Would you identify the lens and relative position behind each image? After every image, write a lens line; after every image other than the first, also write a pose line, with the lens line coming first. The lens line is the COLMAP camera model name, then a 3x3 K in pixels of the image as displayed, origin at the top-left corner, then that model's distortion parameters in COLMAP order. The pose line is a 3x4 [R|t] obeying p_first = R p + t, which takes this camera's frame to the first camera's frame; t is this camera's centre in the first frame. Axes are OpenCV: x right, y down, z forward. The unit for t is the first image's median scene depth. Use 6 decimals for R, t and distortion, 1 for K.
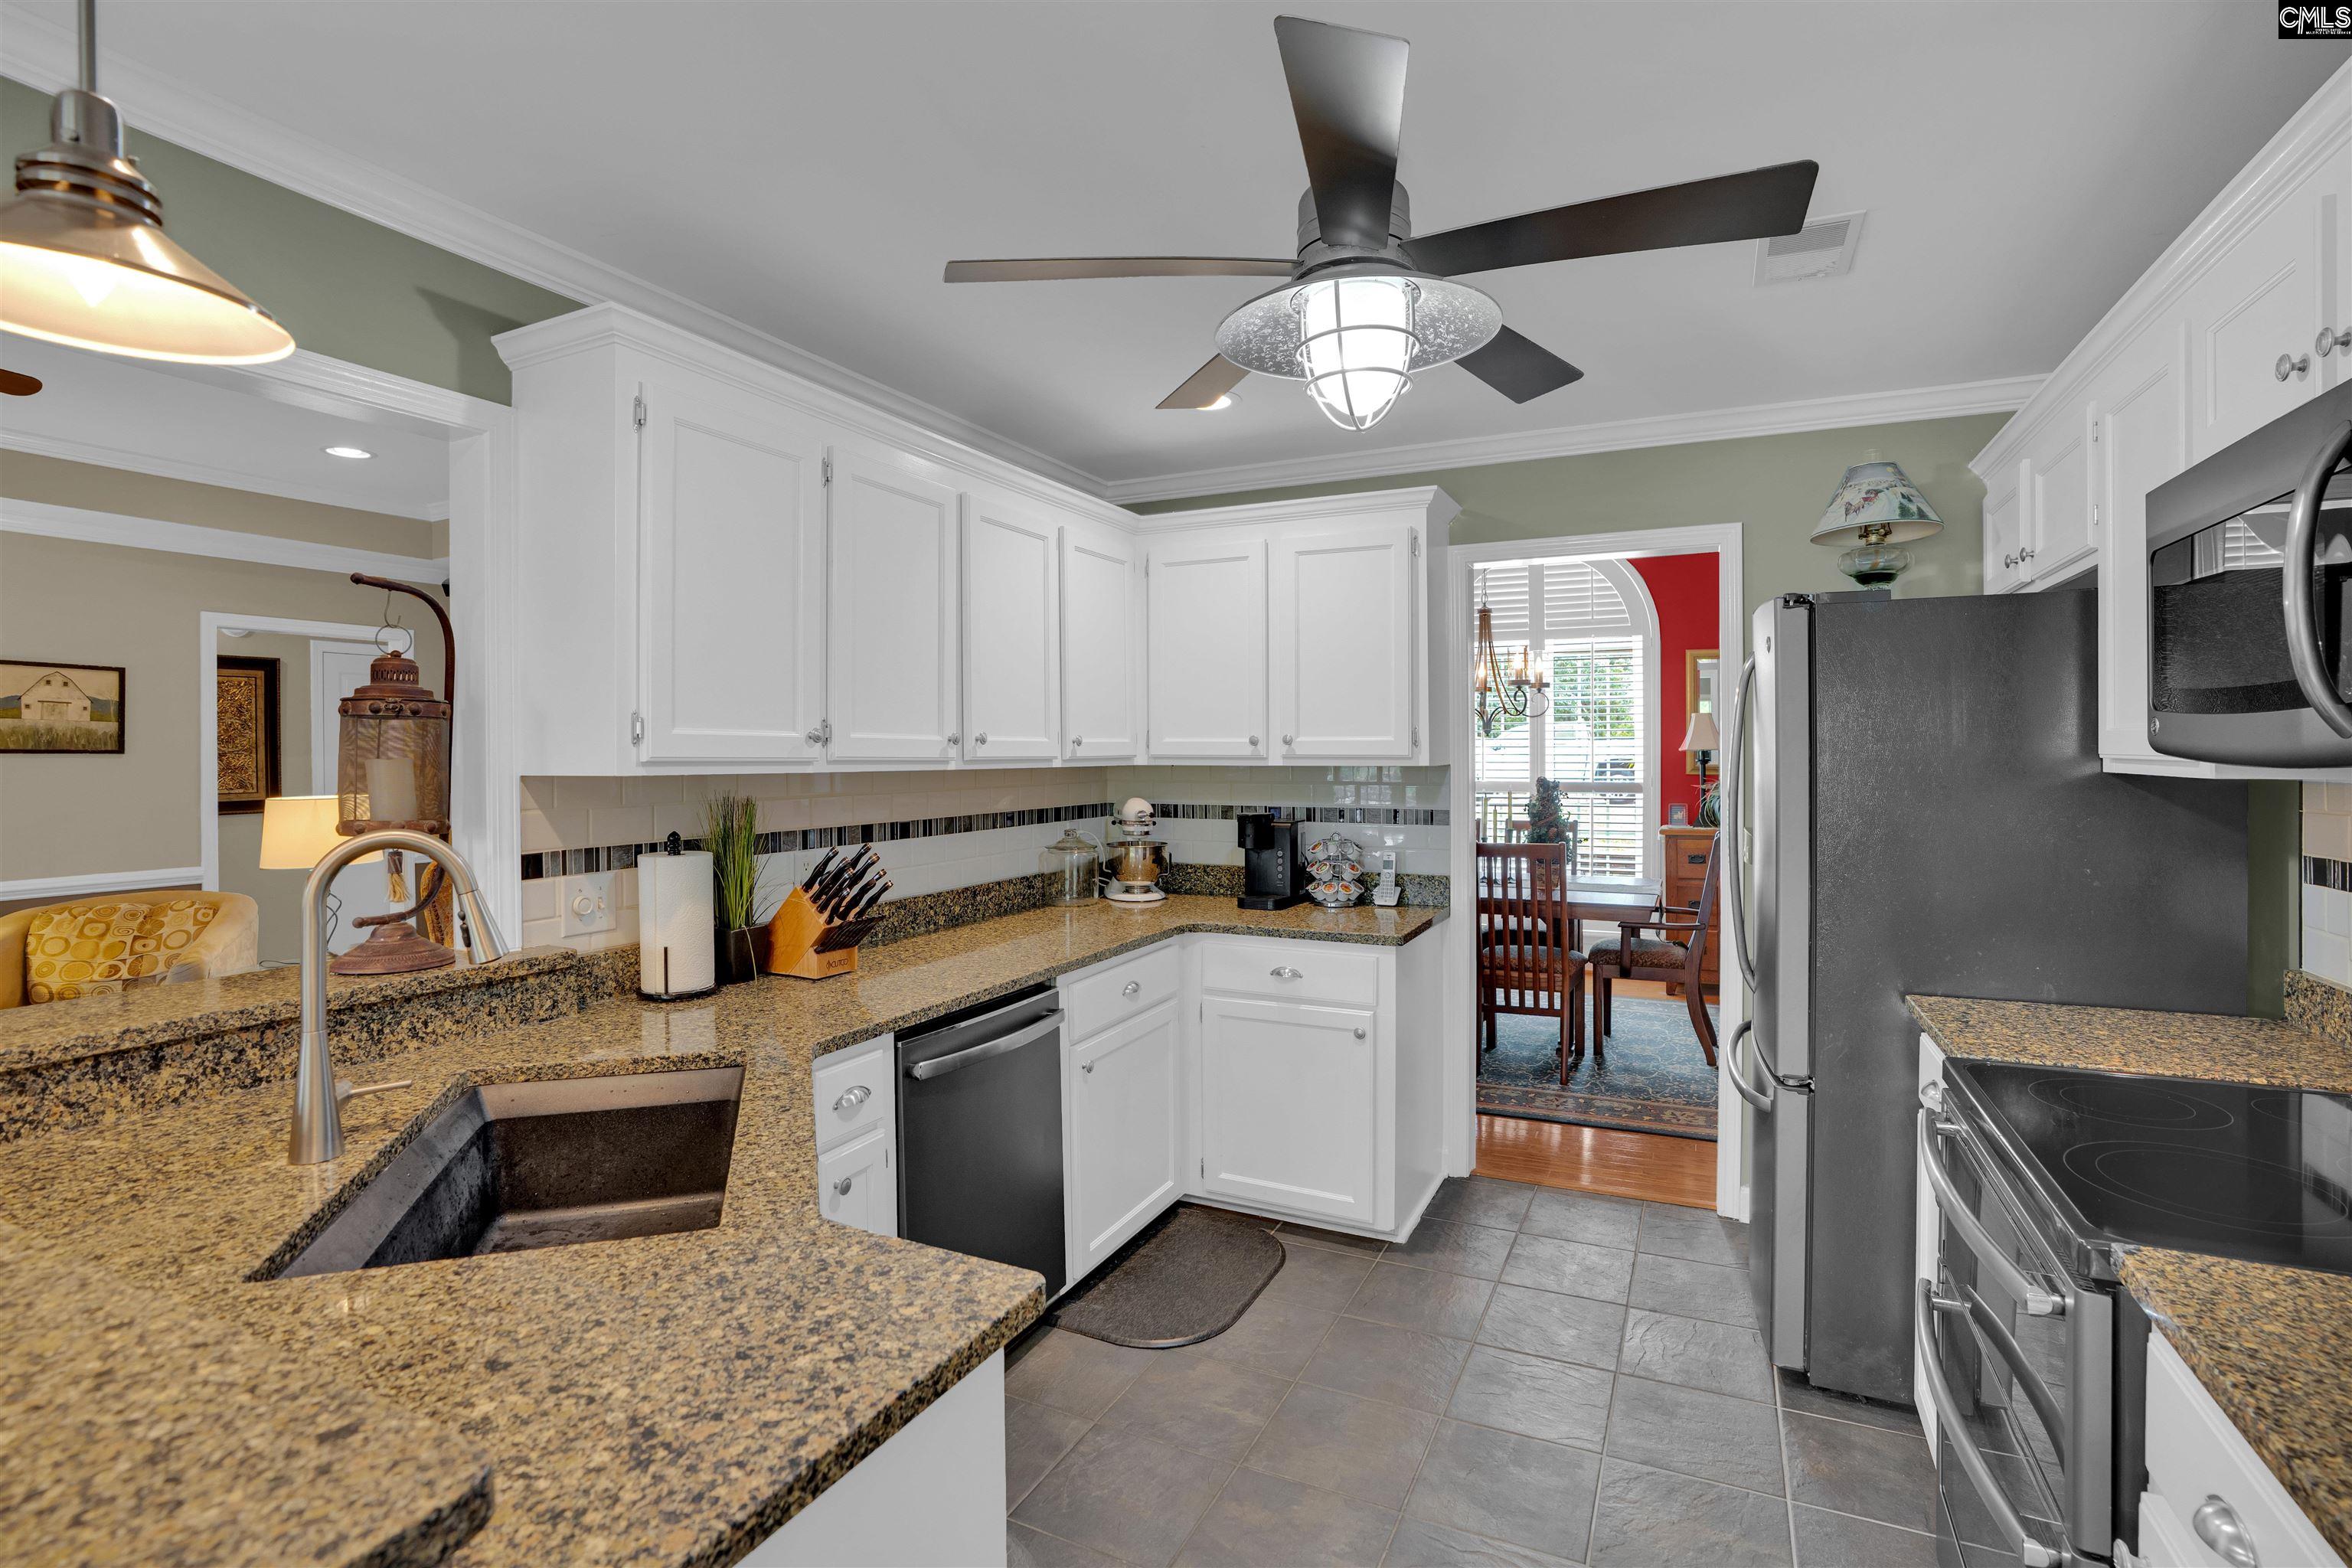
lens RADIAL K [[1126.8, 0, 1168.2], [0, 1126.8, 754.6], [0, 0, 1]] dist [-0.061689, 0.021554]
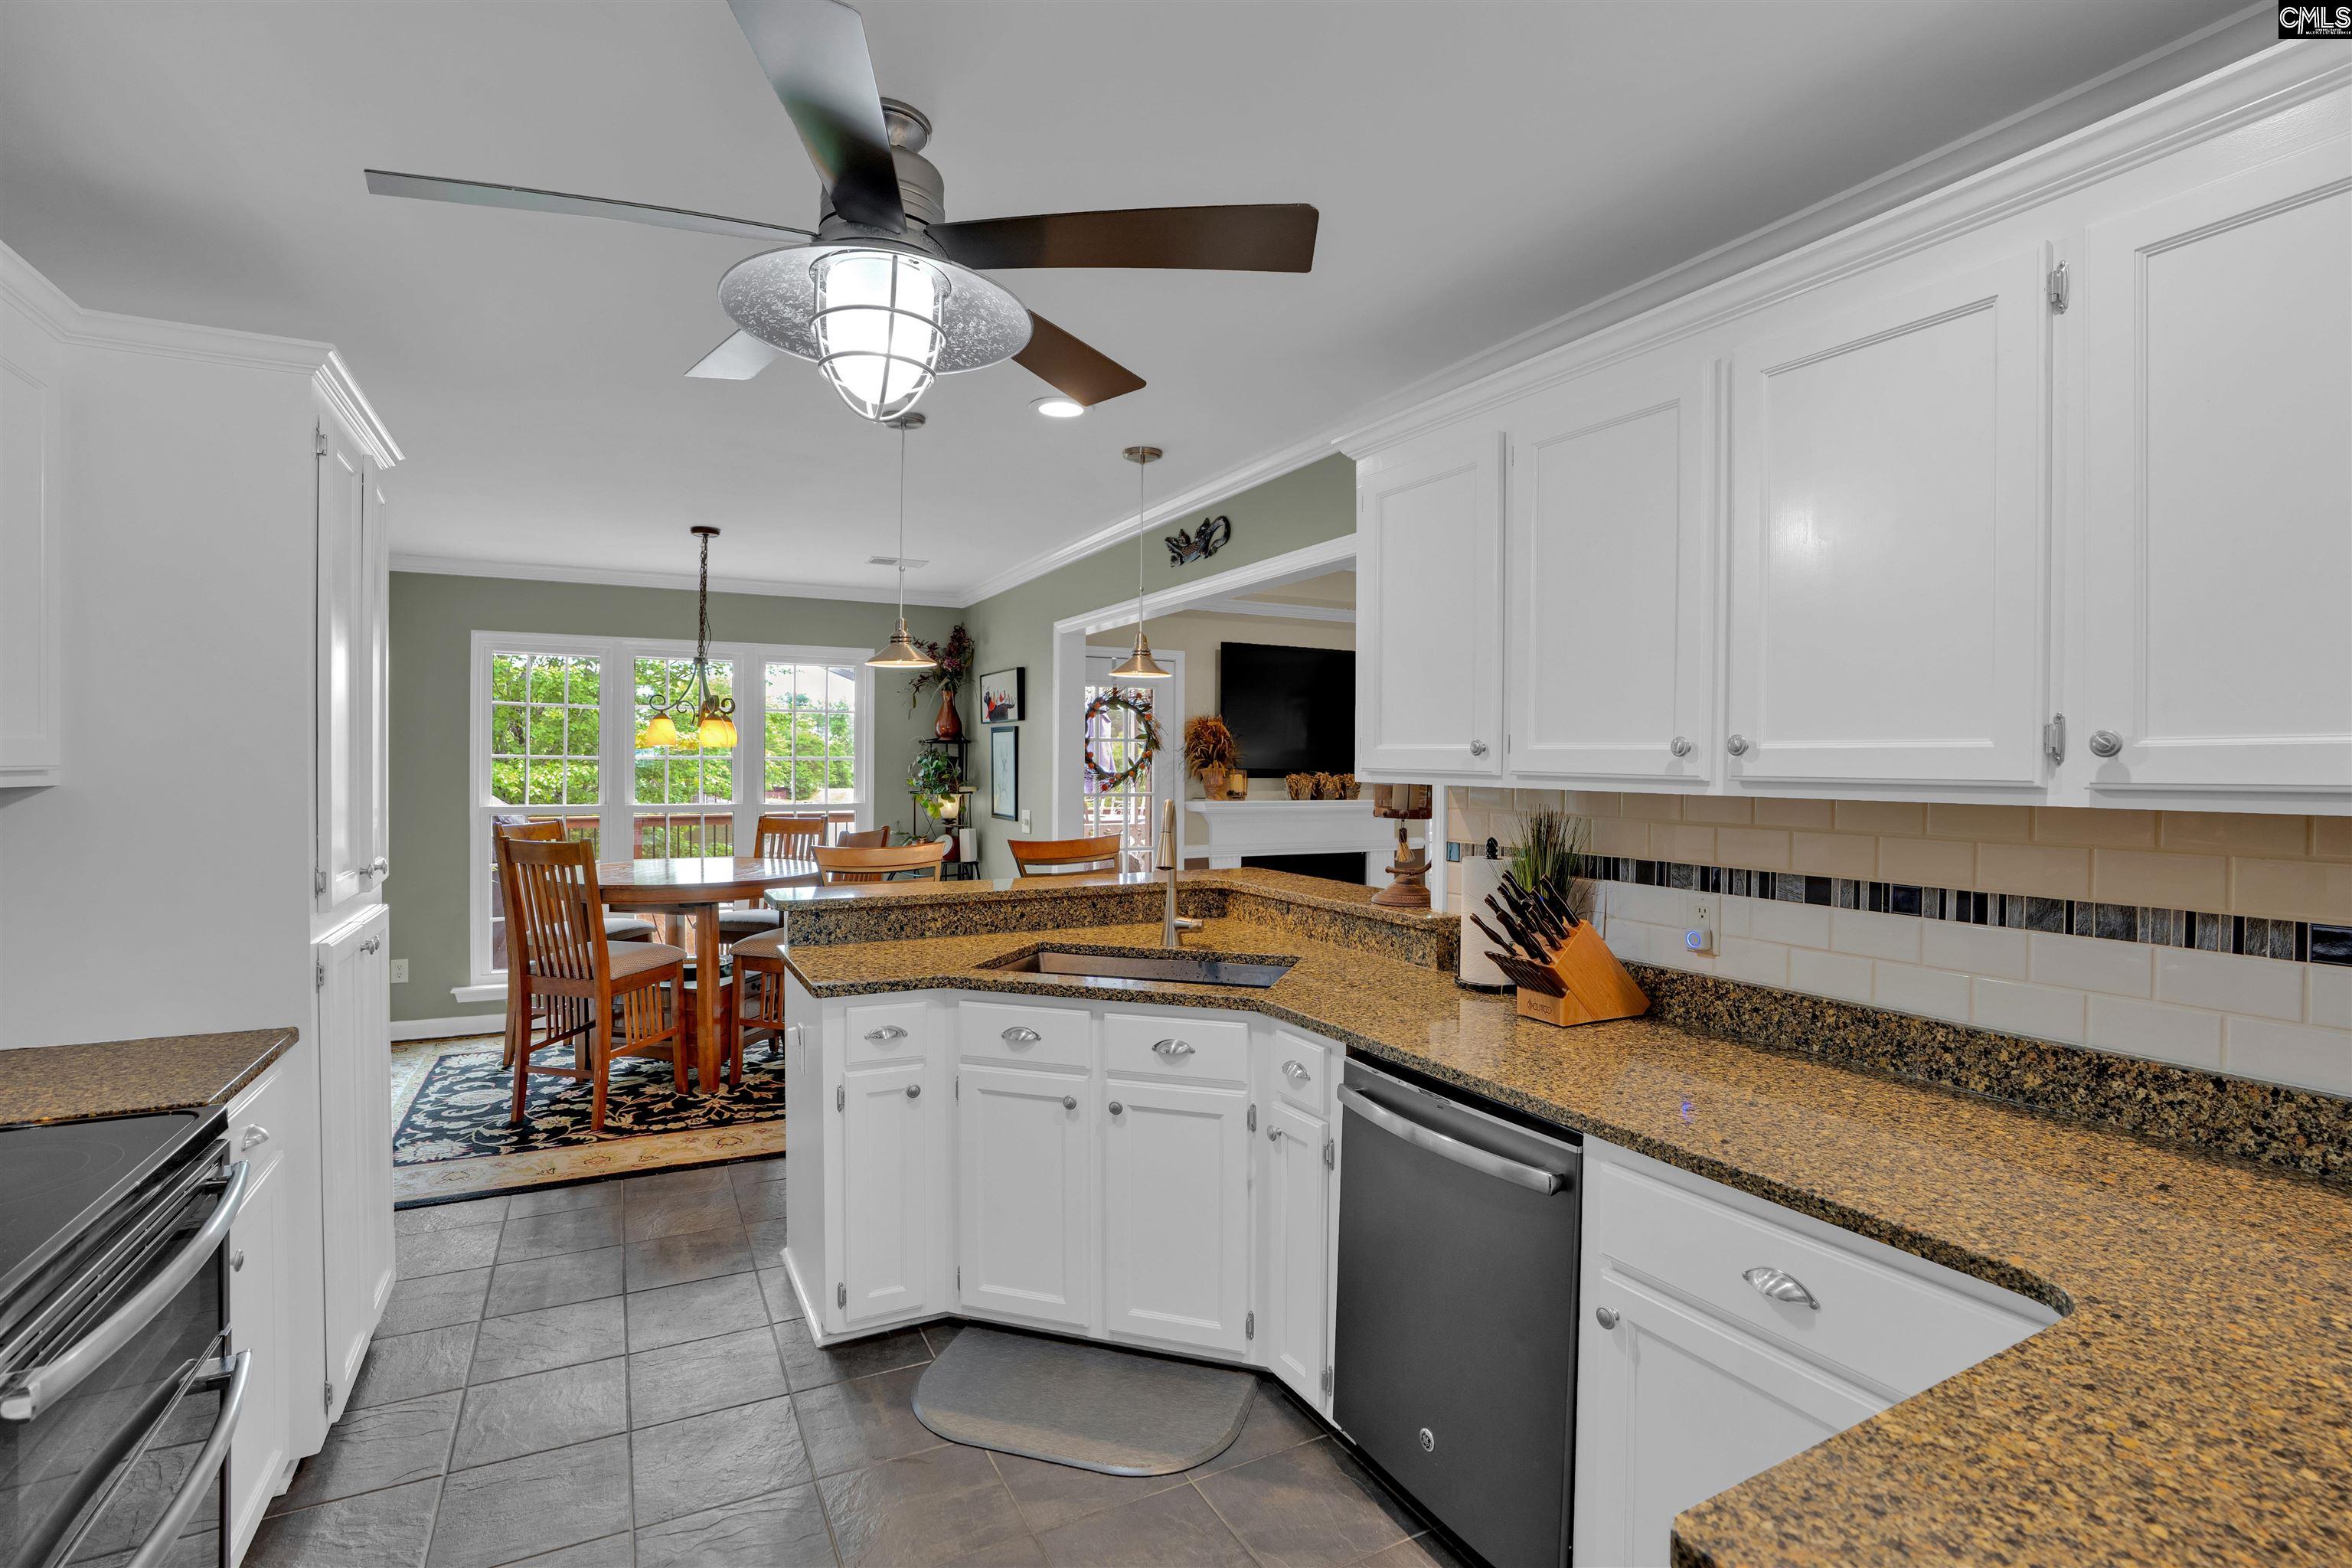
lens RADIAL K [[1081.7, 0, 1176.0], [0, 1081.7, 784.0], [0, 0, 1]] dist [-0.063308, -0.000039]
pose [[-0.586252, 0.009531, -0.810073, 0.379242], [-0.013209, 0.999685, 0.021321, -0.000603], [0.810021, 0.023200, -0.585941, 0.877186]]
